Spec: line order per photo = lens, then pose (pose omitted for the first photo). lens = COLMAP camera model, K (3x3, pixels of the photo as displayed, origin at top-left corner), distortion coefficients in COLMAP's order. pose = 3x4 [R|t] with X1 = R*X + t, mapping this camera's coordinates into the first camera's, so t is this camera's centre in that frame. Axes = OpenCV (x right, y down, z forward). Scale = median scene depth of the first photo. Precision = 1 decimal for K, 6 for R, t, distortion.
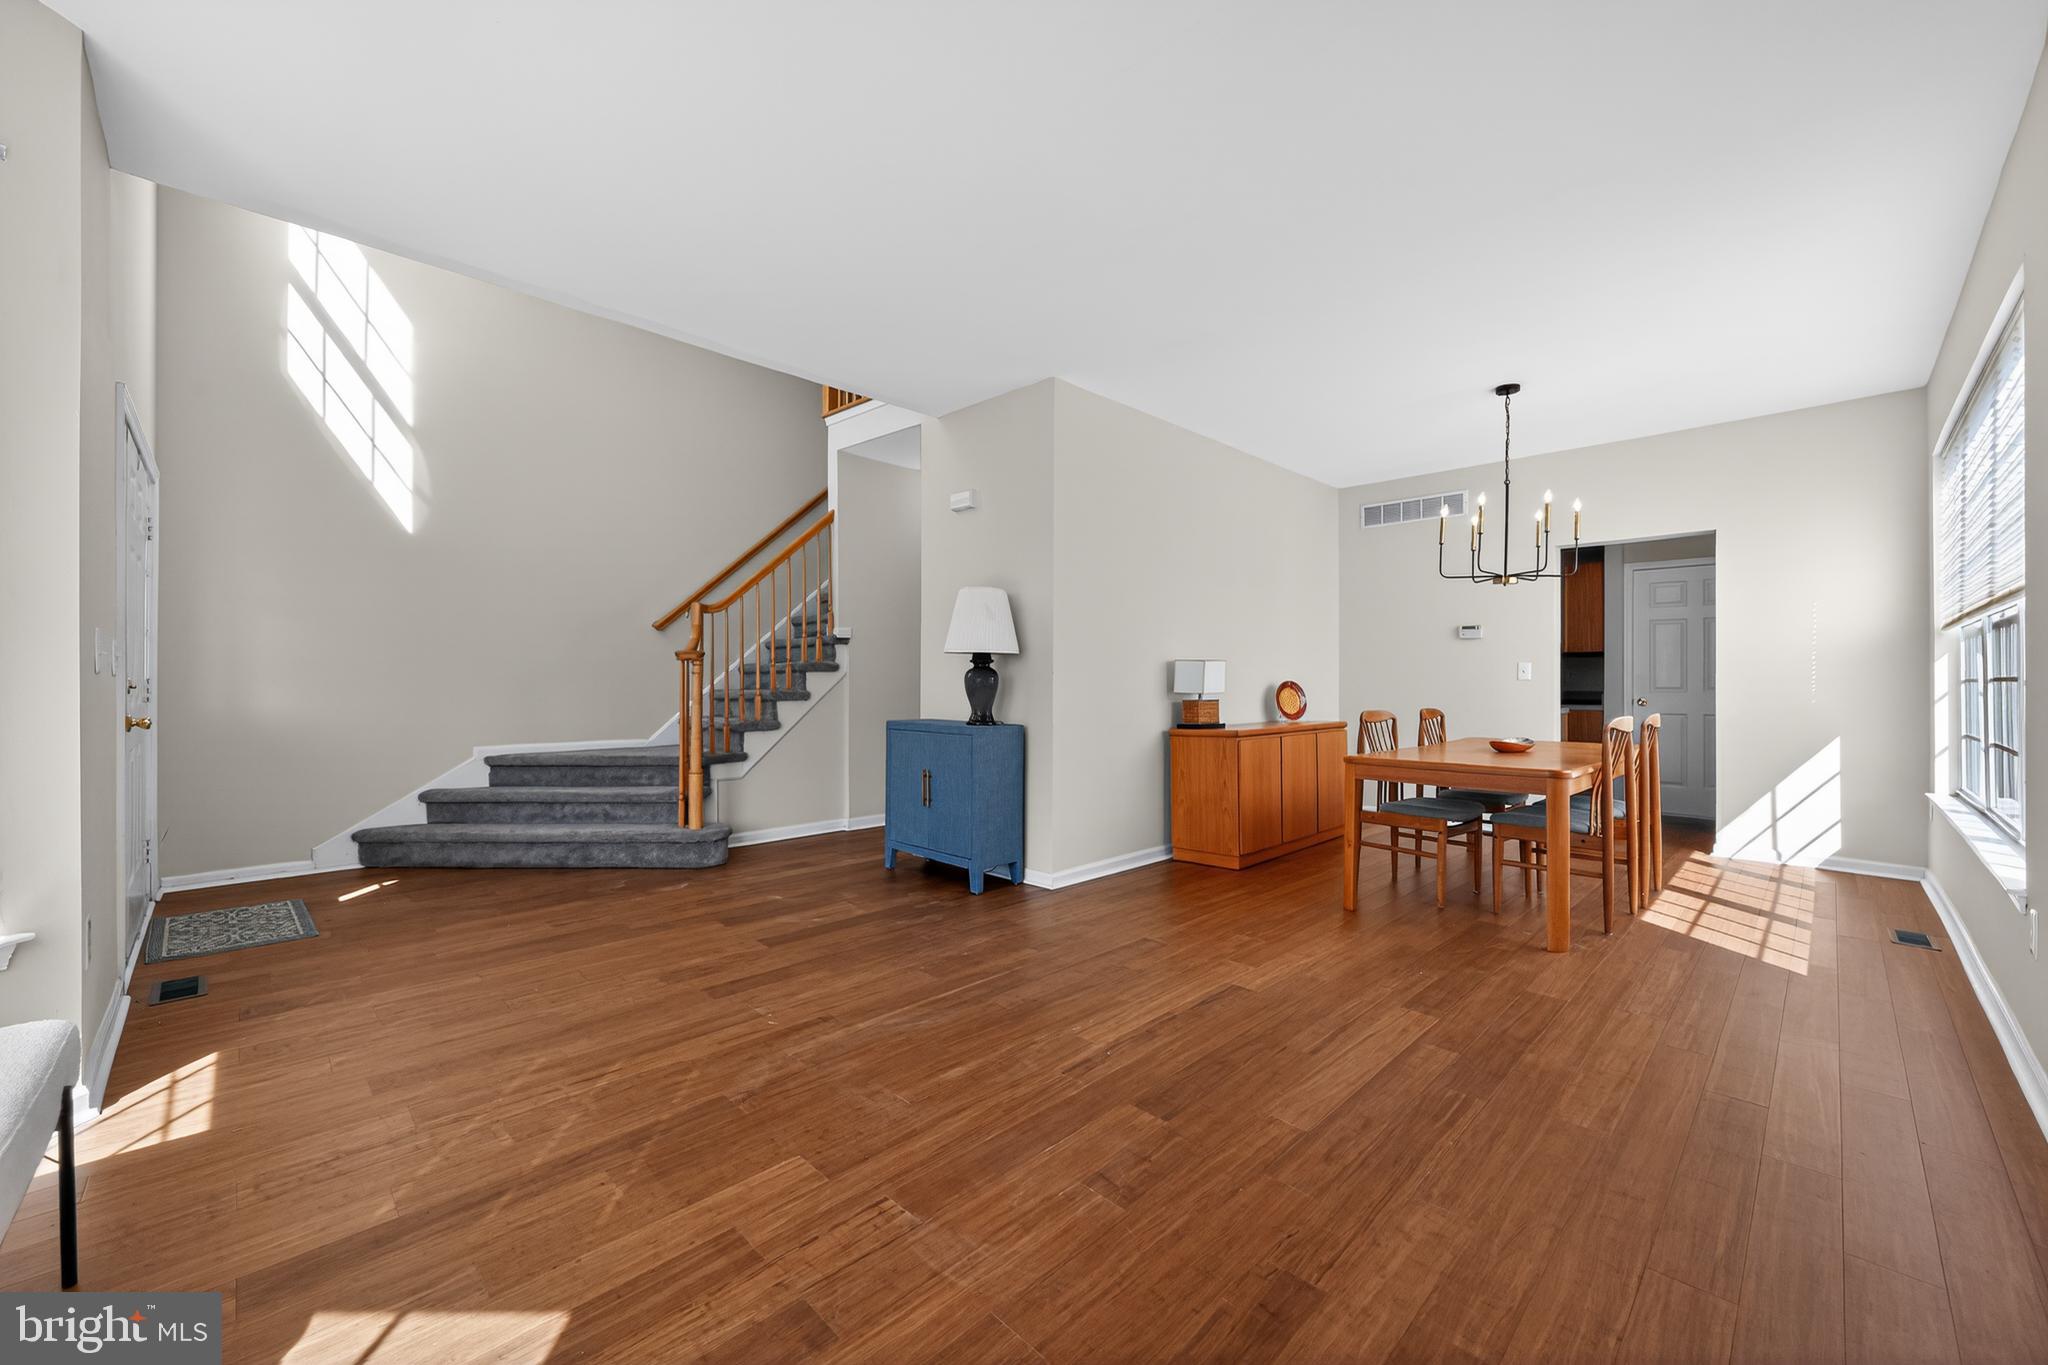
lens RADIAL K [[797.8, 0, 1030.8], [0, 797.8, 679.2], [0, 0, 1]] dist [0.000308, -0.001258]
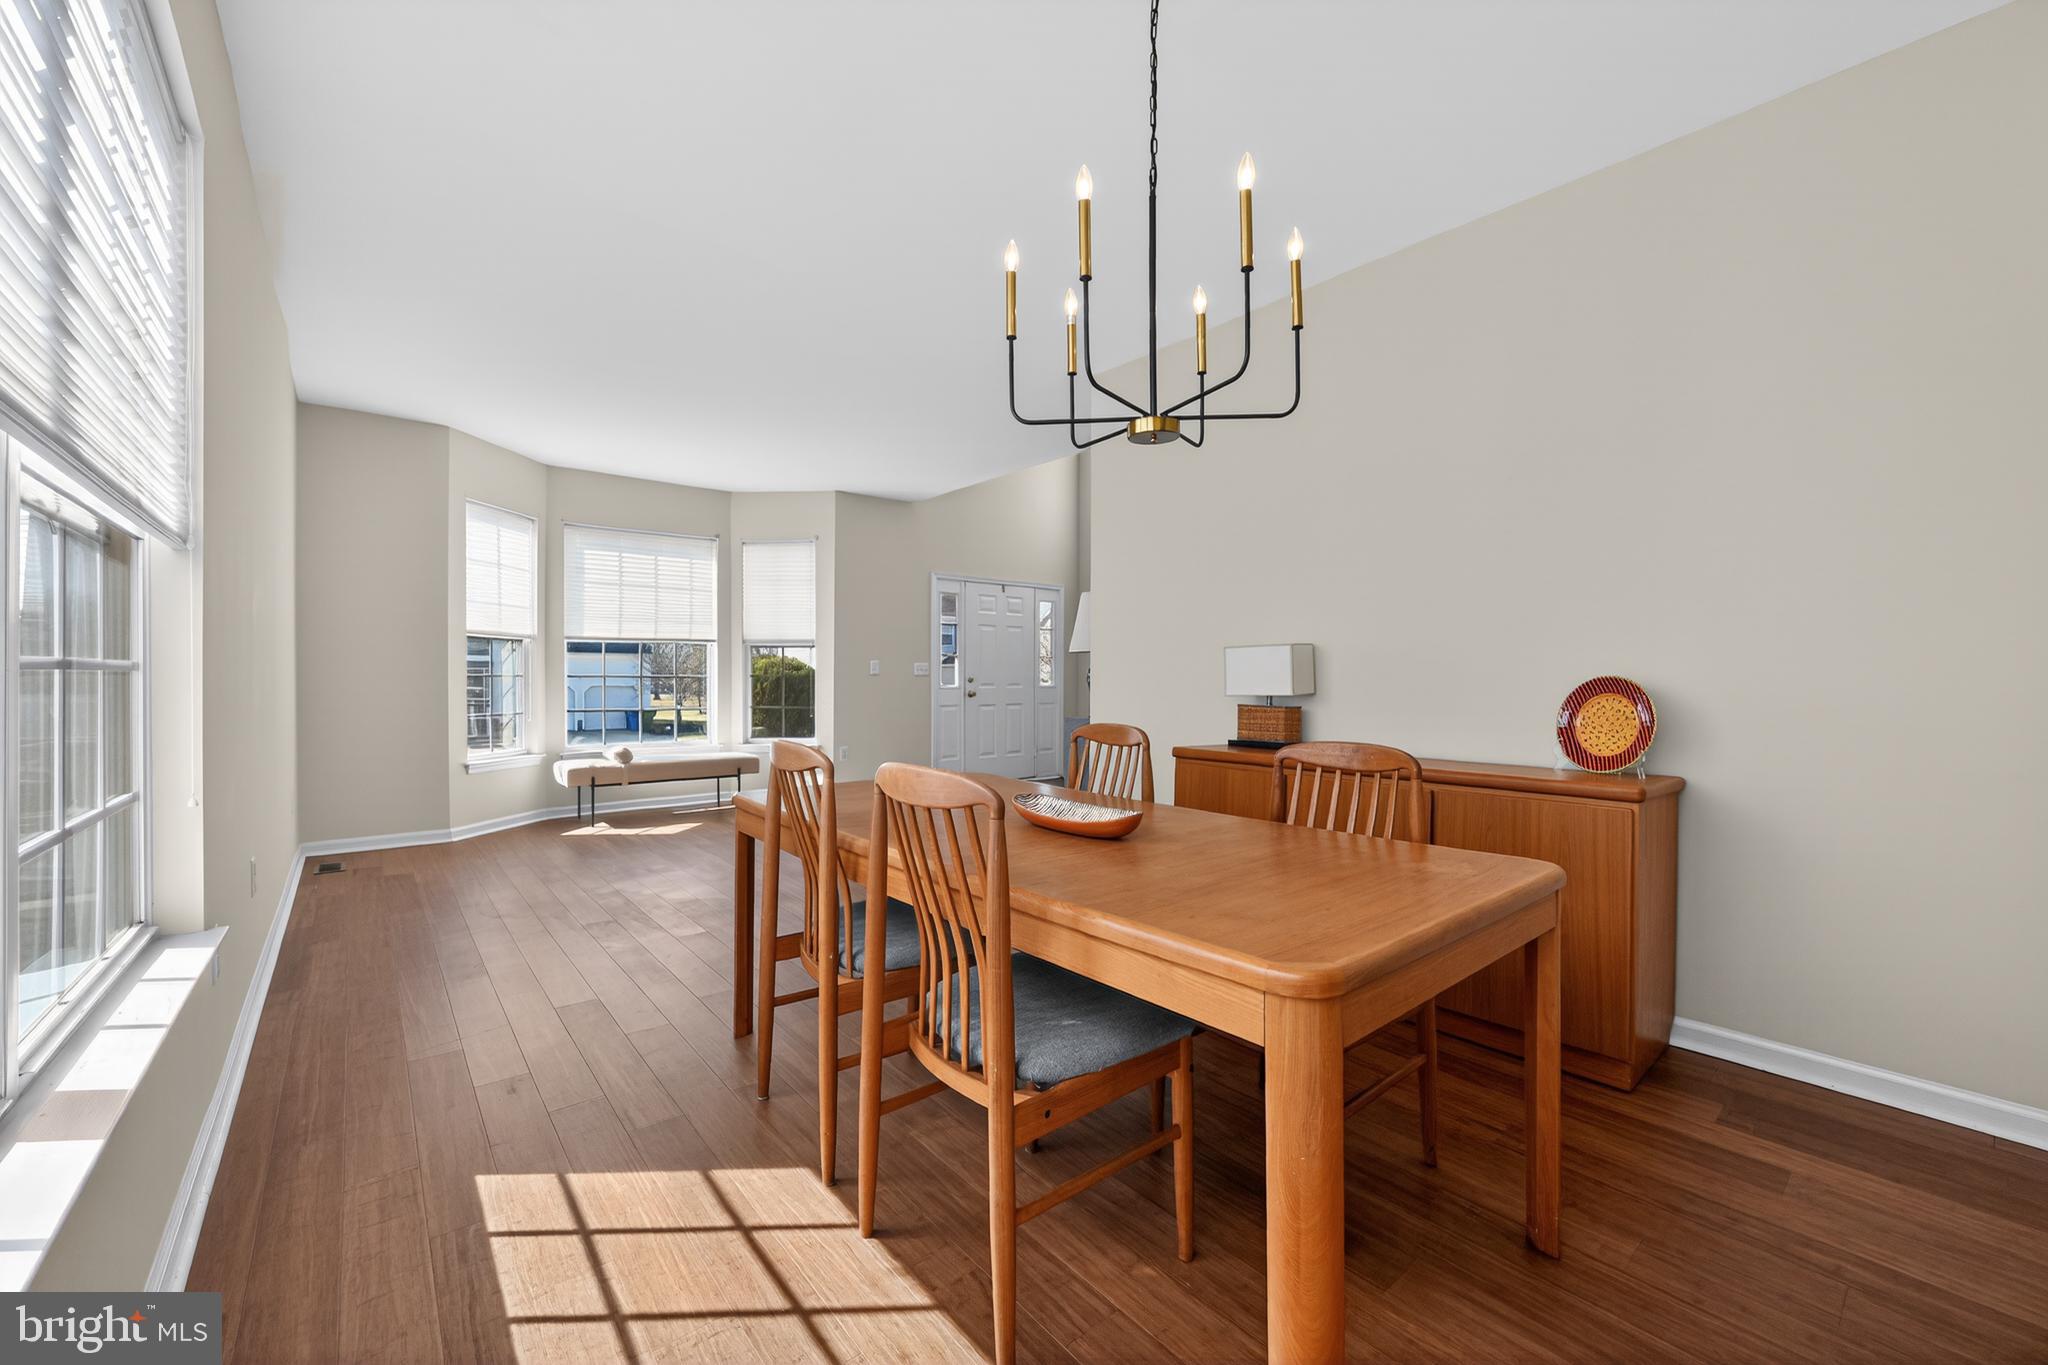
lens RADIAL K [[797.8, 0, 1024.9], [0, 797.8, 678.0], [0, 0, 1]] dist [0.000308, -0.001258]
pose [[-0.083628, -0.011524, -0.996430, 0.916681], [0.000319, 0.999933, -0.011591, 0.008458], [0.996497, -0.001287, -0.083618, 0.871380]]
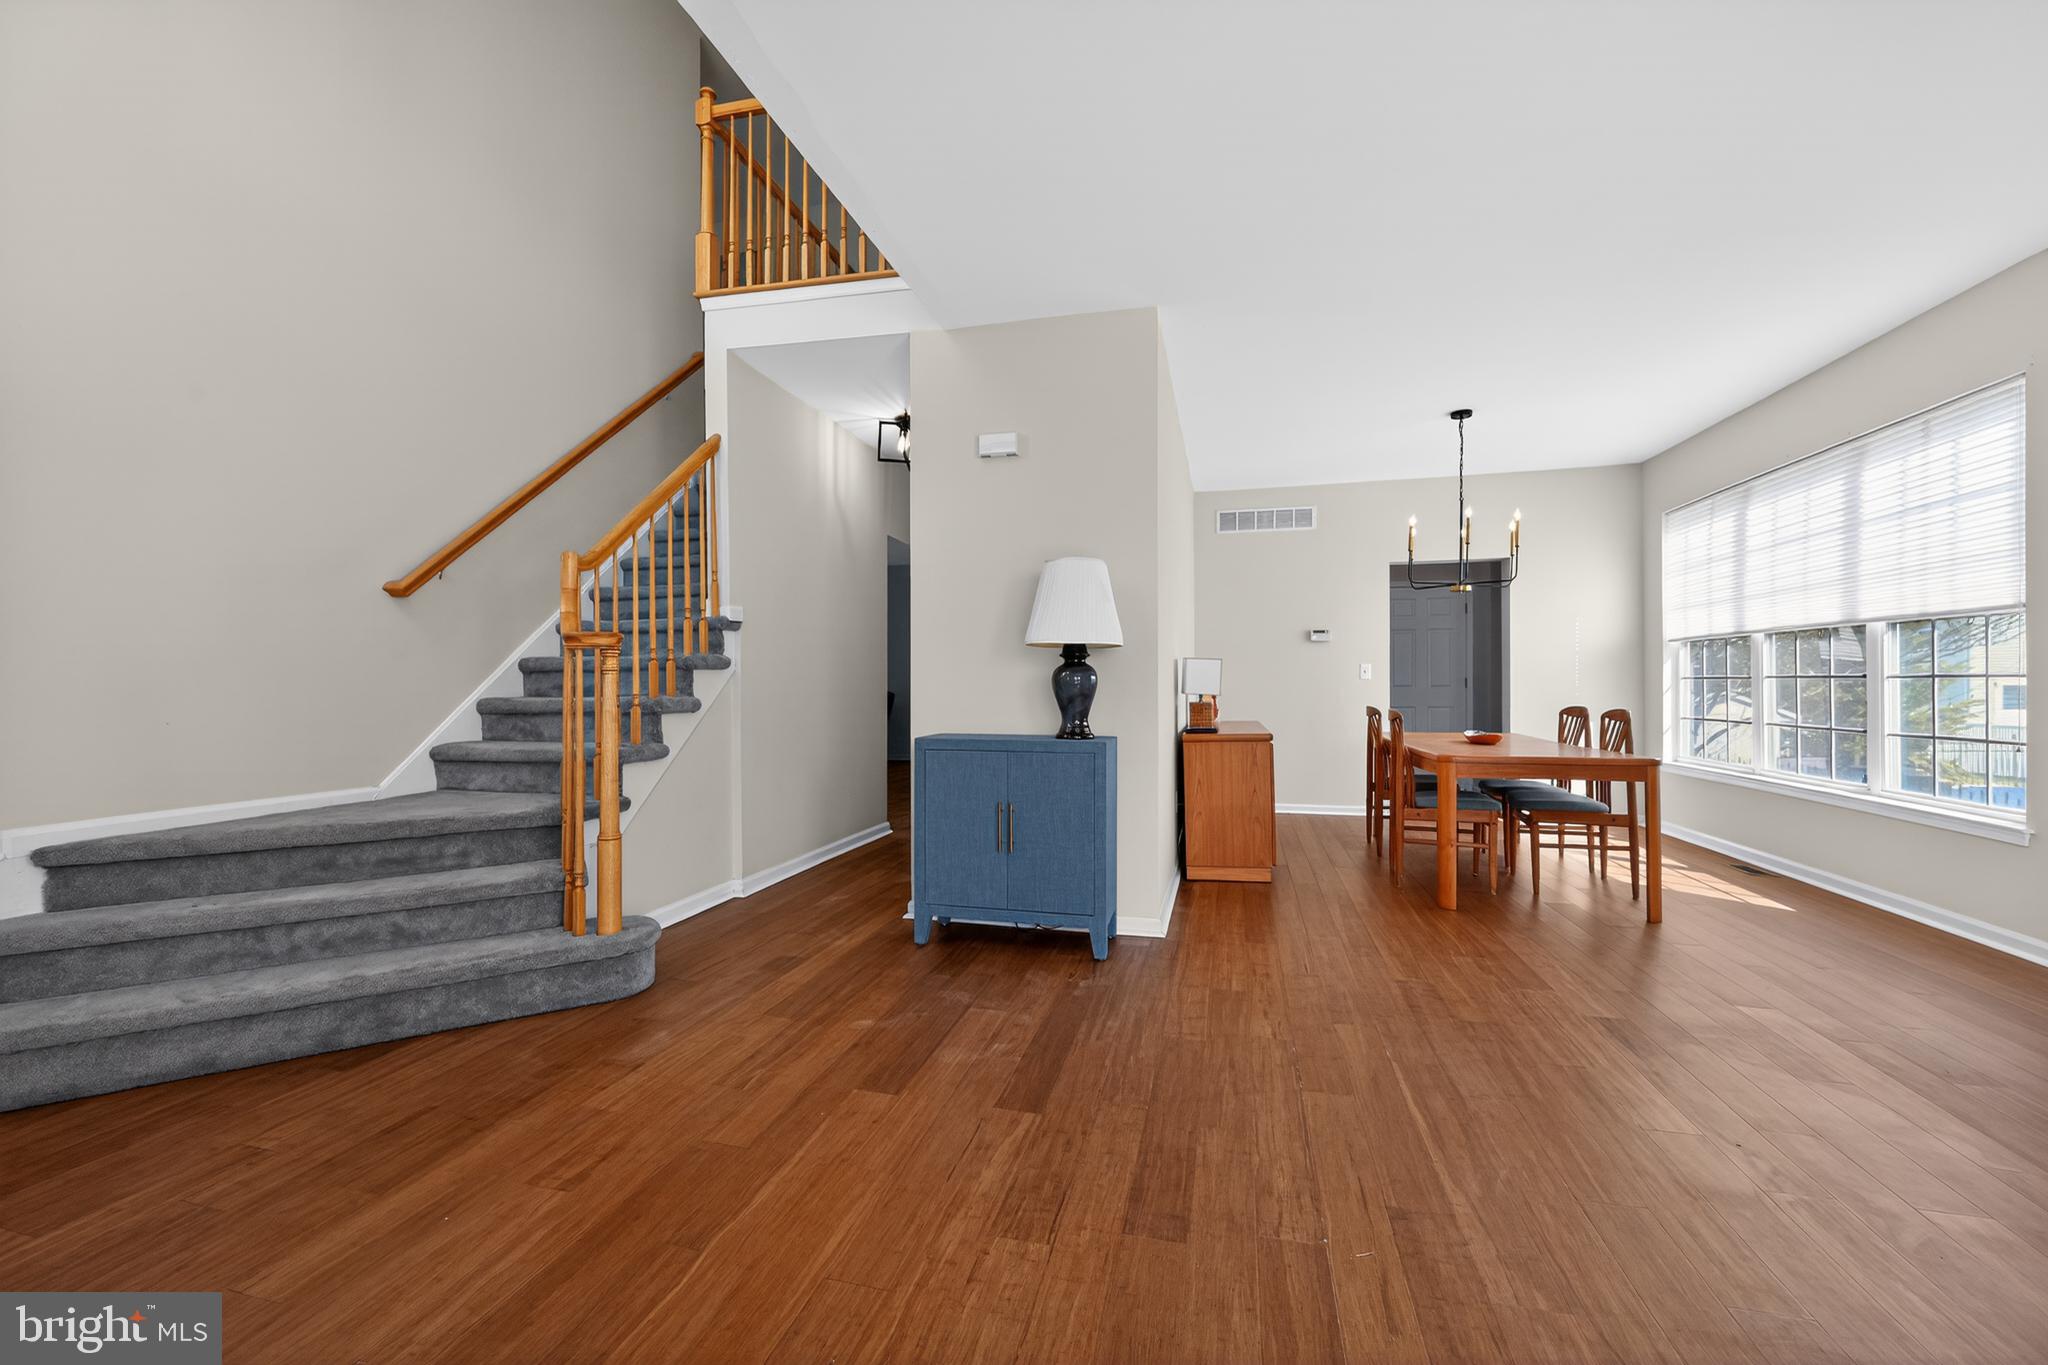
lens RADIAL K [[797.8, 0, 1027.8], [0, 797.8, 683.4], [0, 0, 1]] dist [0.000308, -0.001258]
pose [[0.860751, -0.004830, 0.509004, -0.457906], [0.002716, 0.999984, 0.004896, 0.000157], [-0.509019, -0.002832, 0.860750, 0.335254]]
